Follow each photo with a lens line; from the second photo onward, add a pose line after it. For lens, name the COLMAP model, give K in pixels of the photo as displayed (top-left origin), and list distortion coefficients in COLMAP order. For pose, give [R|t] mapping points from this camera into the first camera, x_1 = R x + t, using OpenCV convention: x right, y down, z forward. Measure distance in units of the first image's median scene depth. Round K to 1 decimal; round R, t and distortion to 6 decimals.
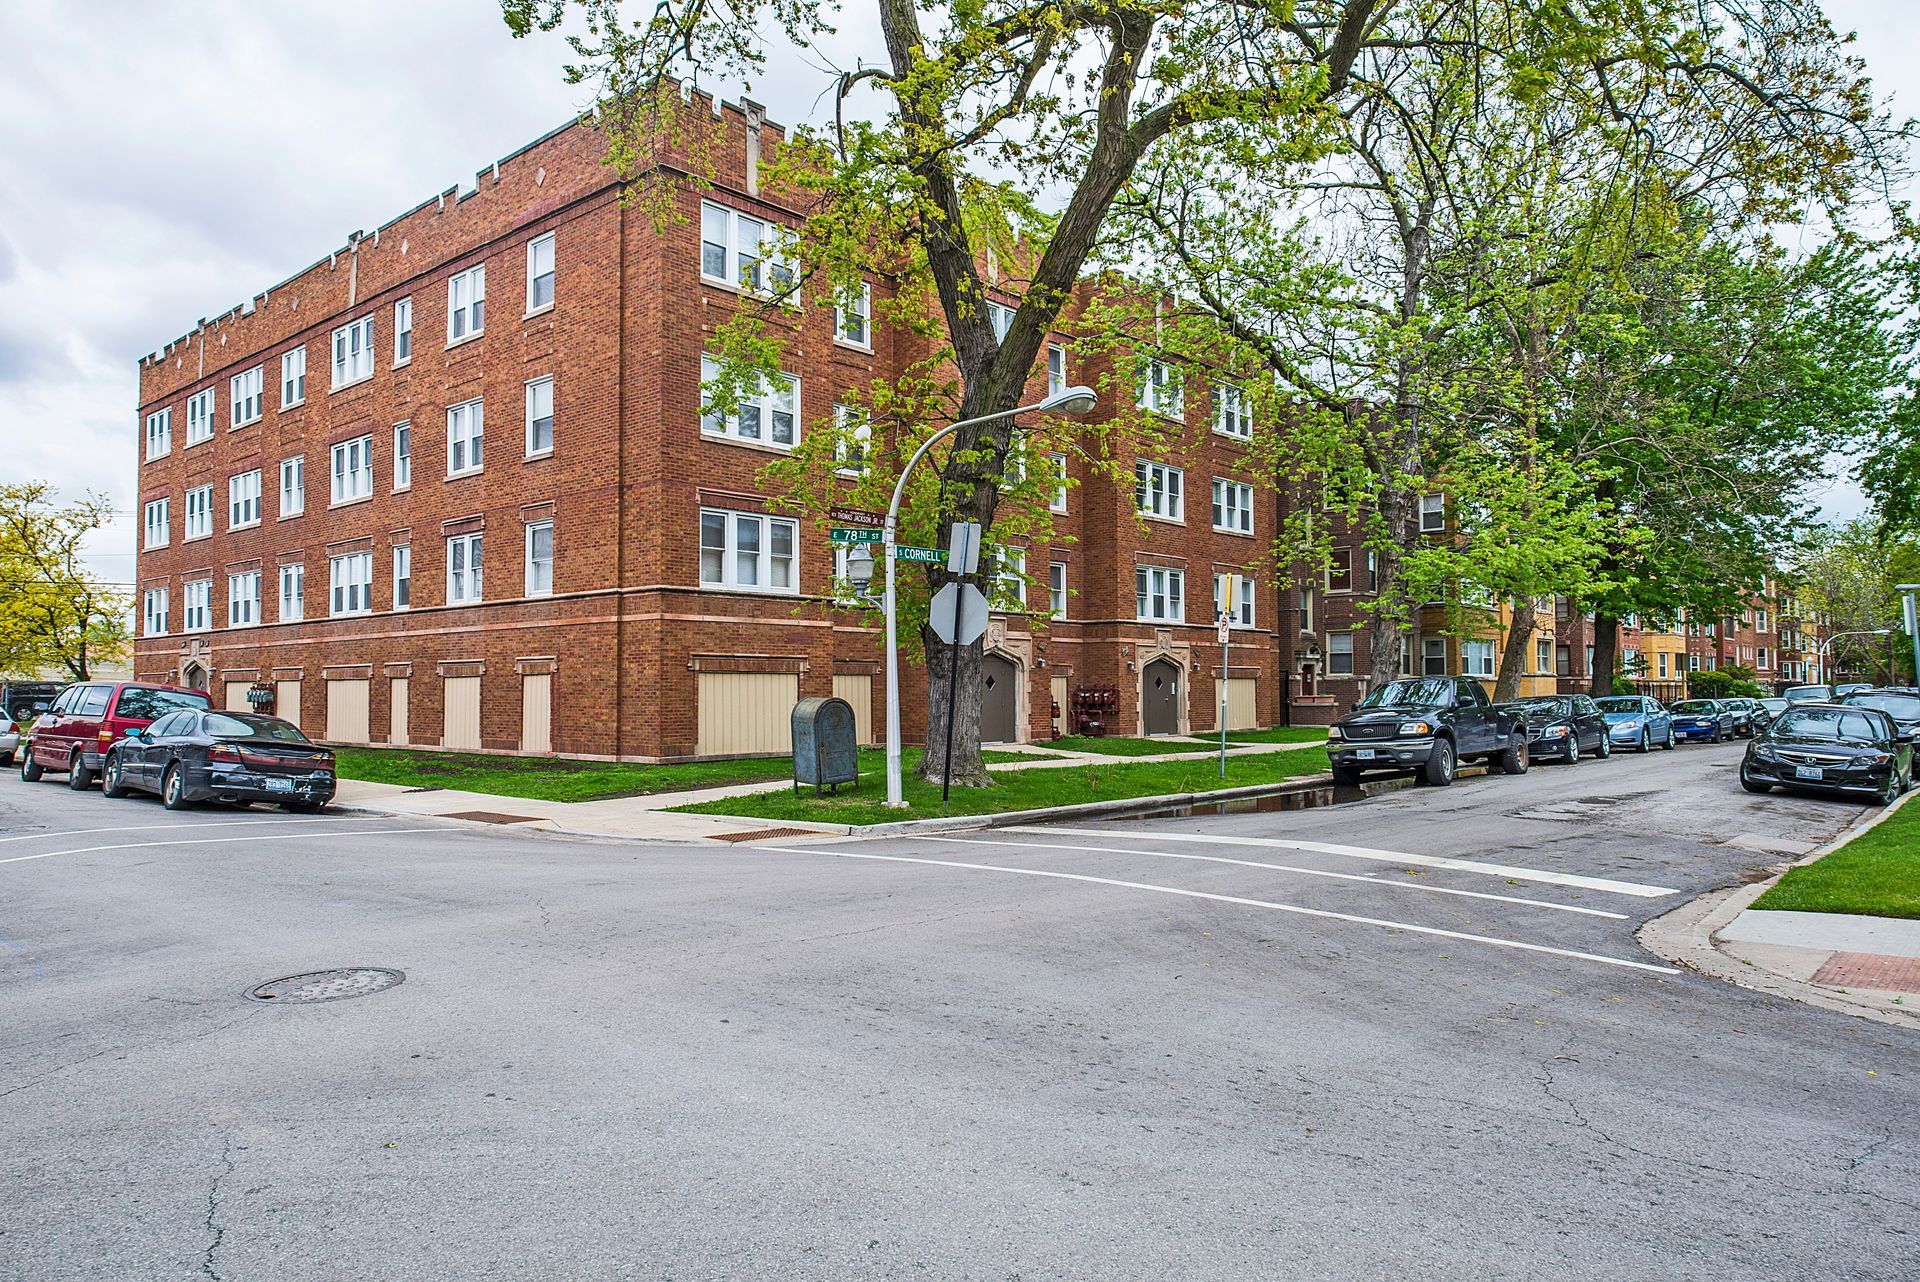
lens RADIAL K [[1200.7, 0, 950.4], [0, 1200.7, 644.8], [0, 0, 1]] dist [0.000882, -0.003180]
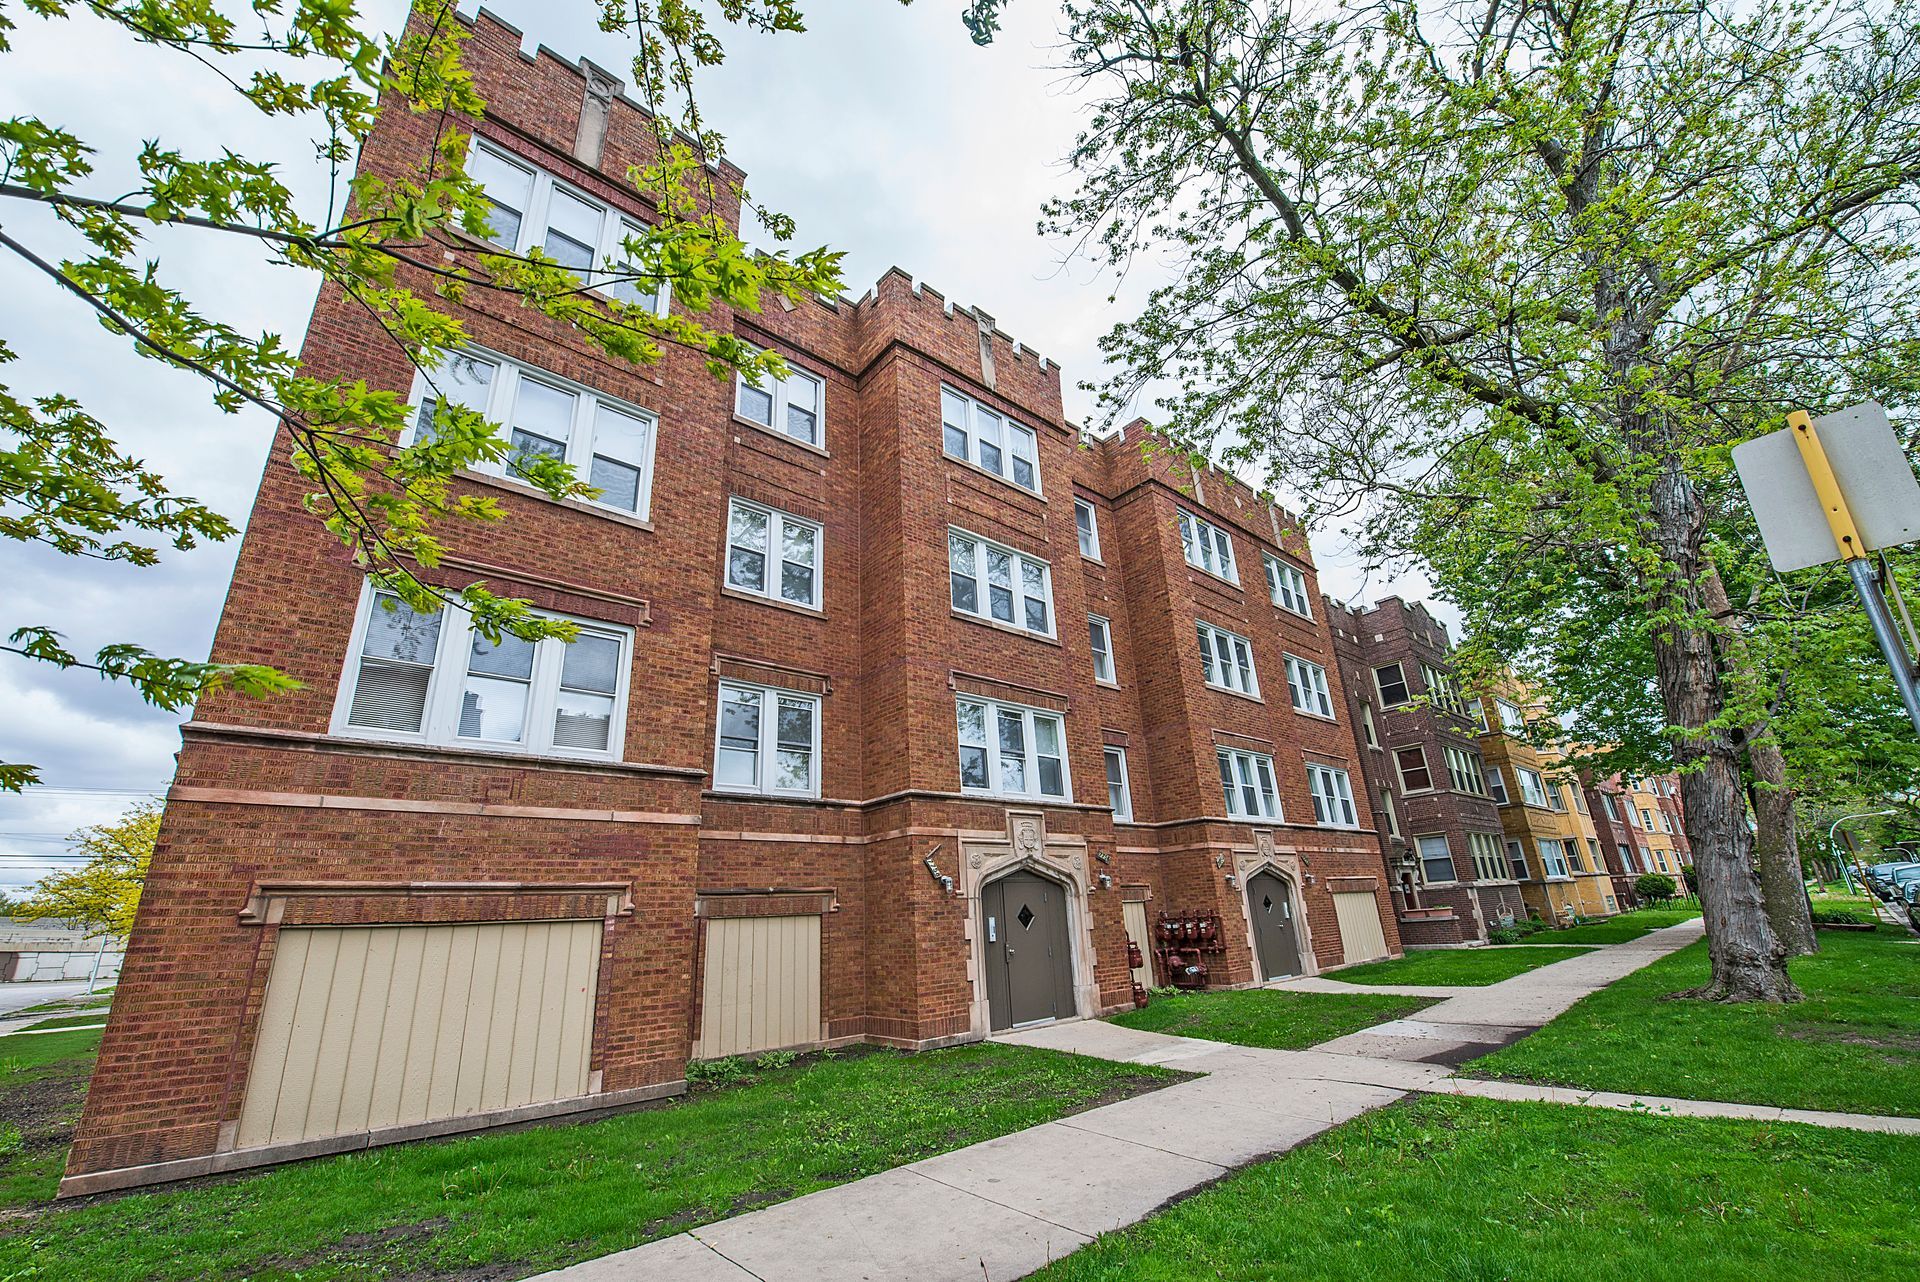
lens RADIAL K [[749.6, 0, 954.9], [0, 749.6, 646.7], [0, 0, 1]] dist [-0.014326, -0.003398]
pose [[0.991657, -0.085282, -0.096662, 0.049483], [0.051470, 0.949458, -0.309647, 0.017144], [0.118184, 0.302088, 0.945926, 0.618953]]
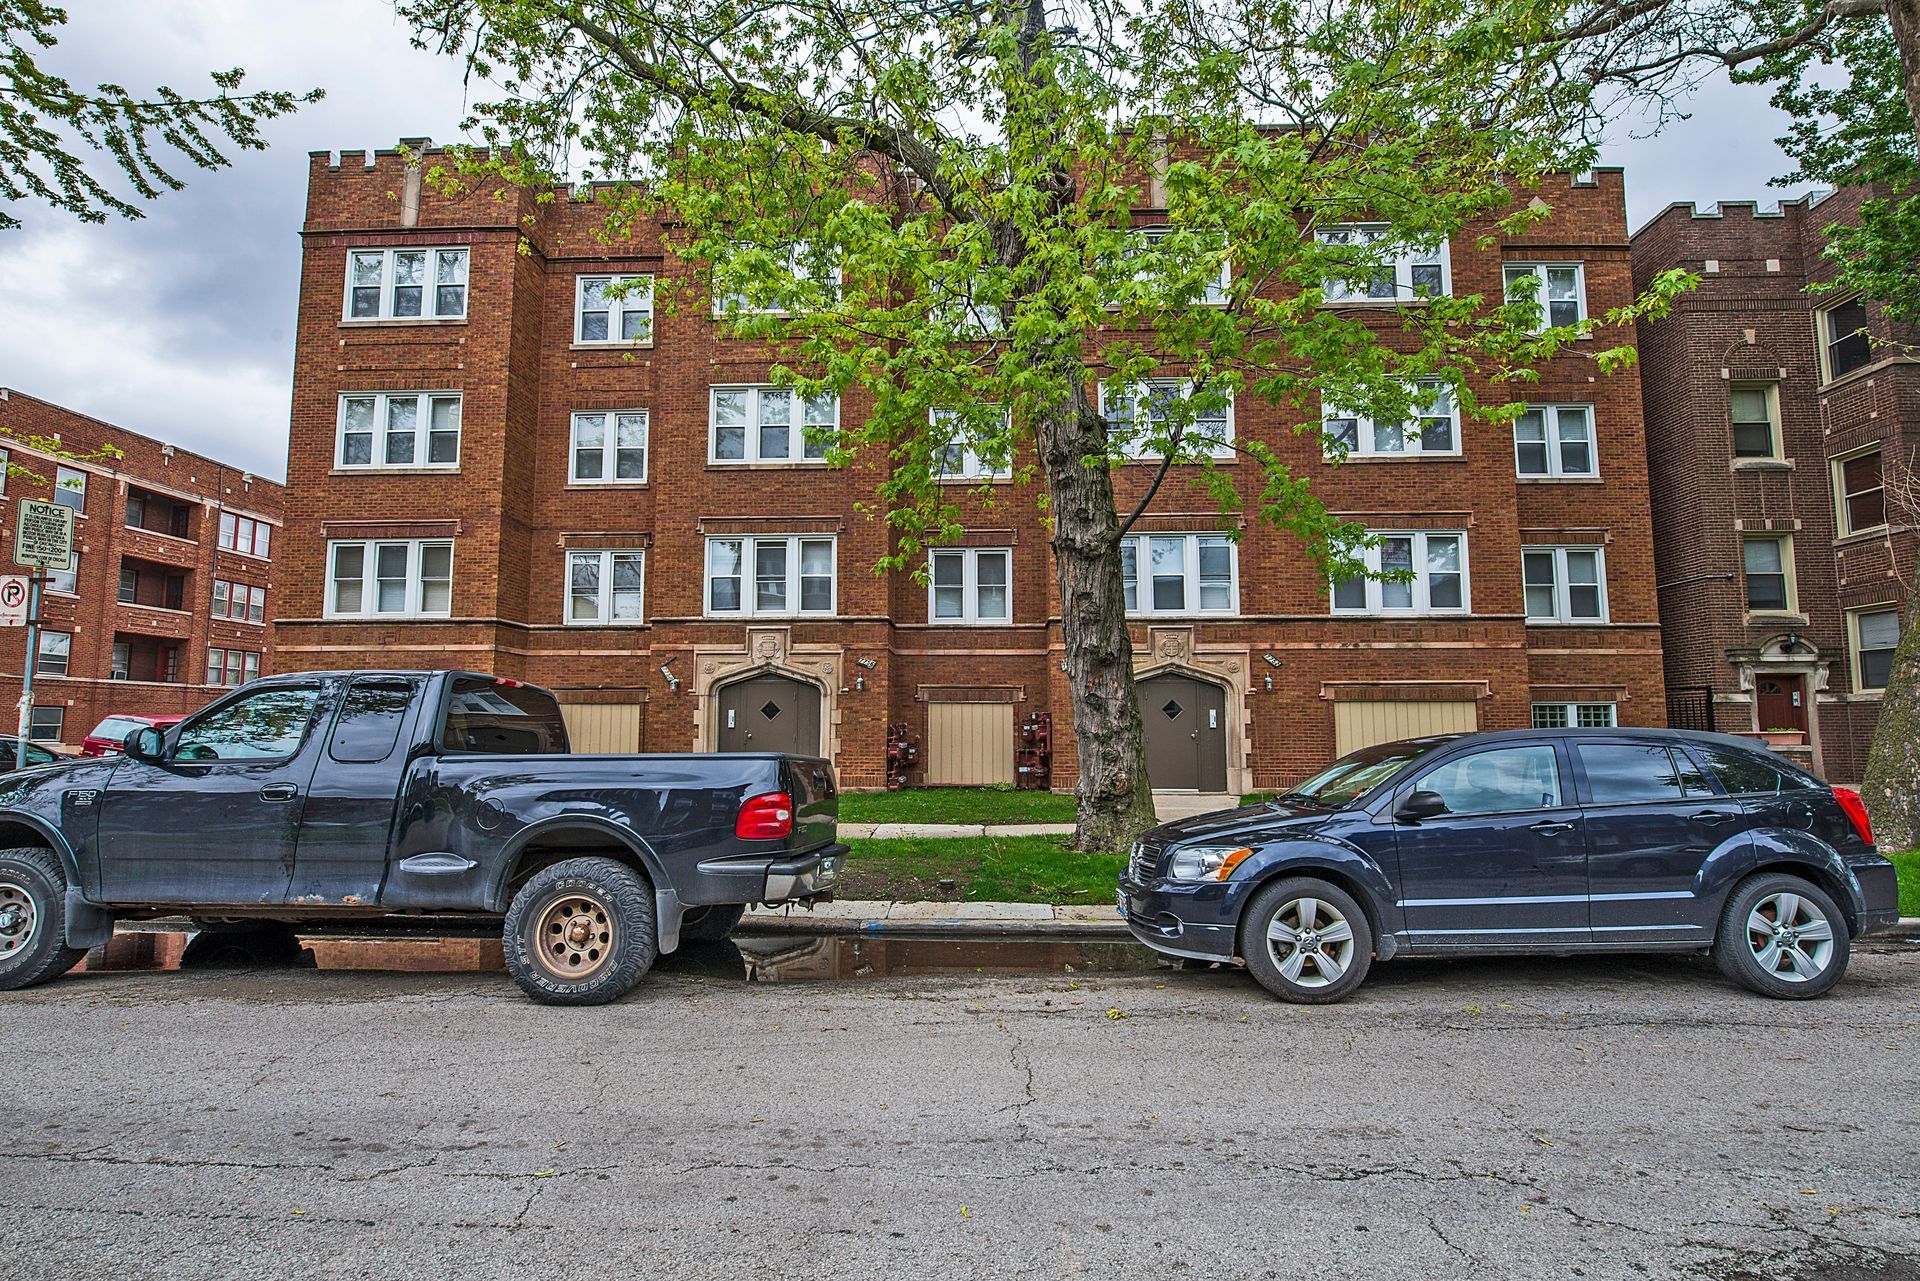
lens RADIAL K [[852.2, 0, 959.0], [0, 852.2, 626.3], [0, 0, 1]] dist [-0.009157, -0.003620]
pose [[0.651400, -0.076066, -0.754912, 0.562071], [0.027045, 0.996657, -0.077088, 0.023625], [0.758252, 0.029798, 0.651280, 0.778527]]
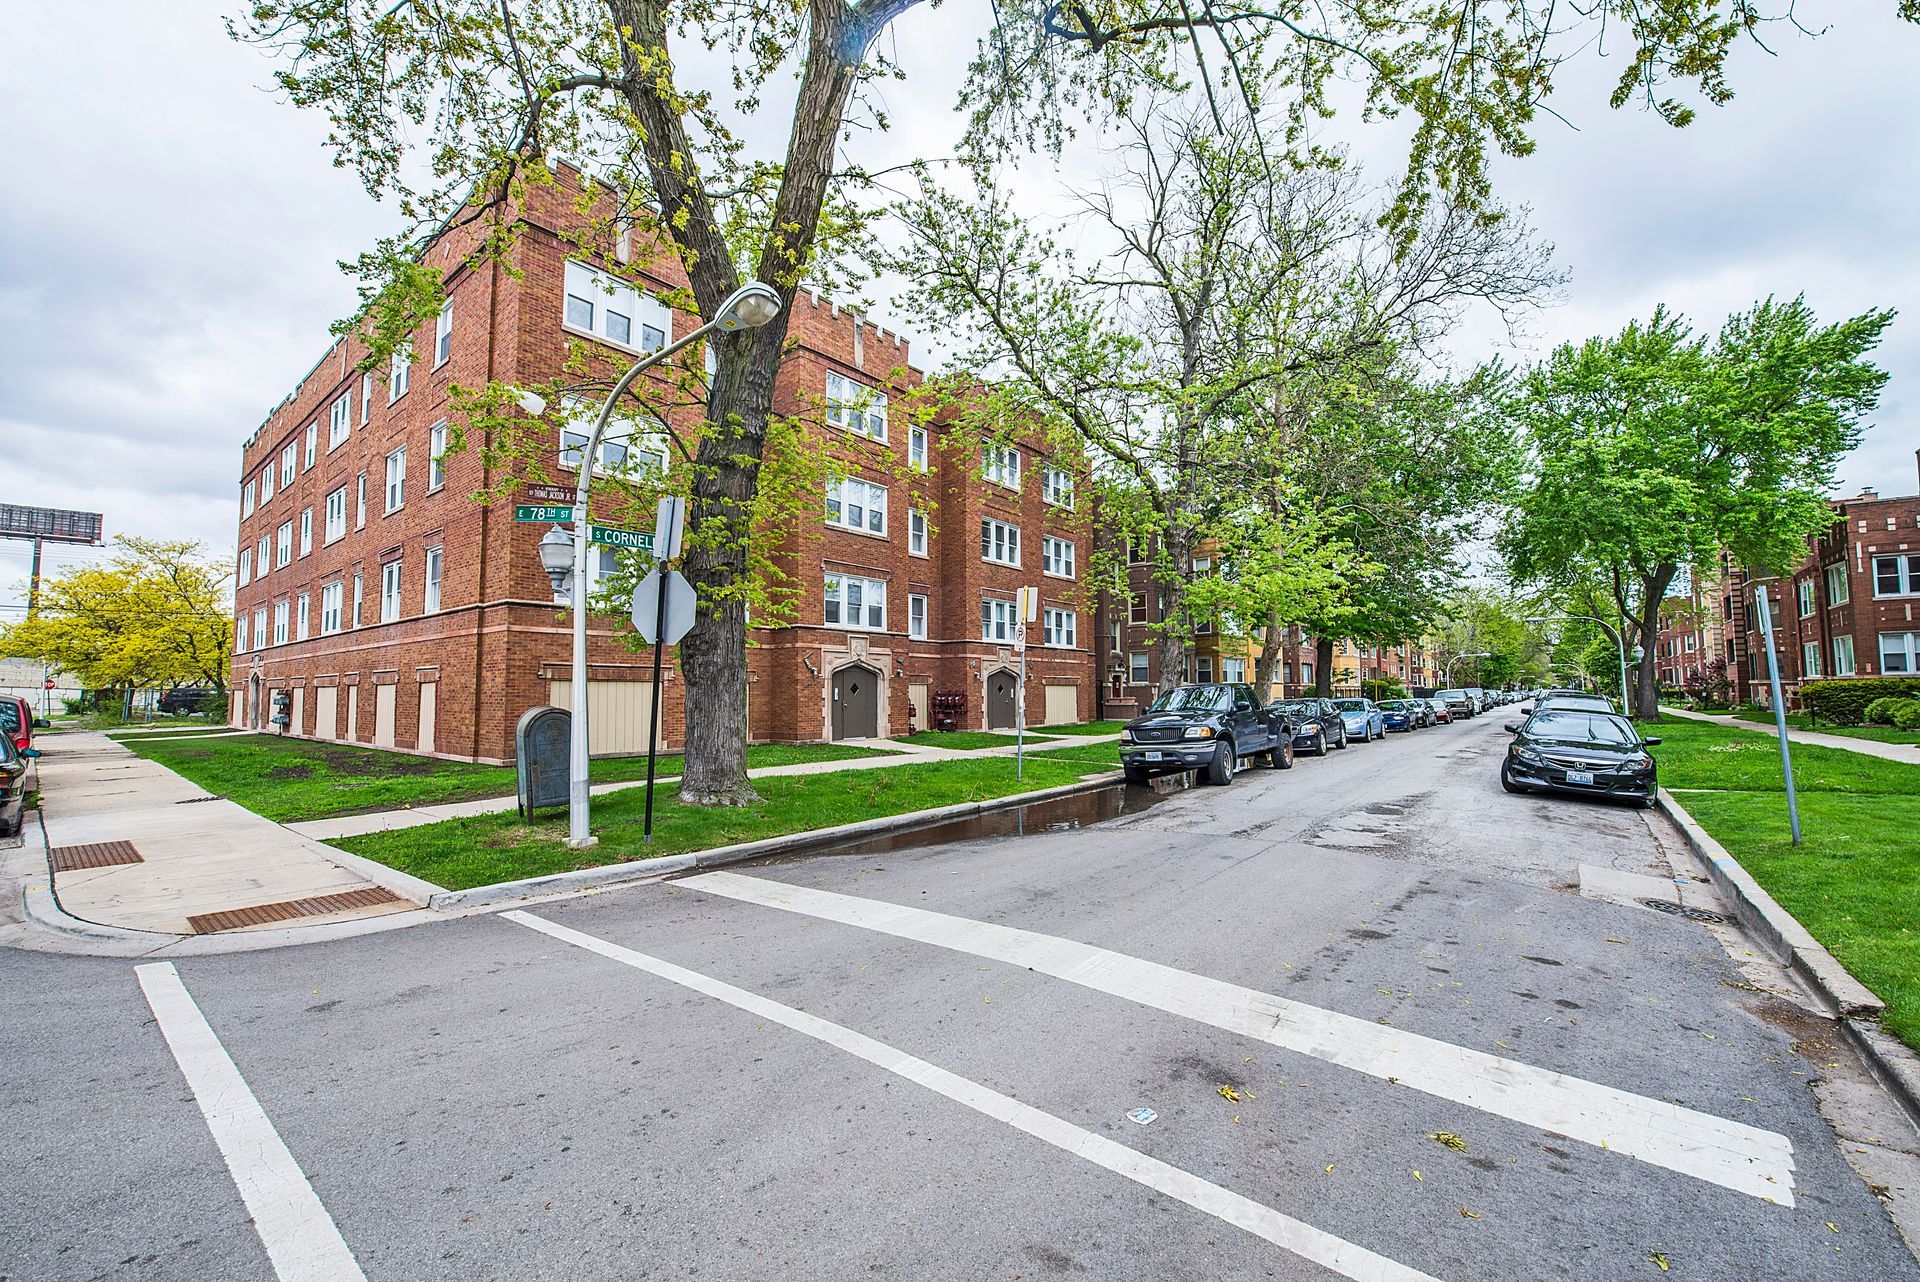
lens RADIAL K [[749.6, 0, 954.2], [0, 749.6, 643.0], [0, 0, 1]] dist [-0.014326, -0.003398]
pose [[0.997925, 0.002370, 0.064346, 0.090746], [-0.000480, 0.999568, -0.029381, 0.007243], [-0.064388, 0.029289, 0.997495, 0.248741]]
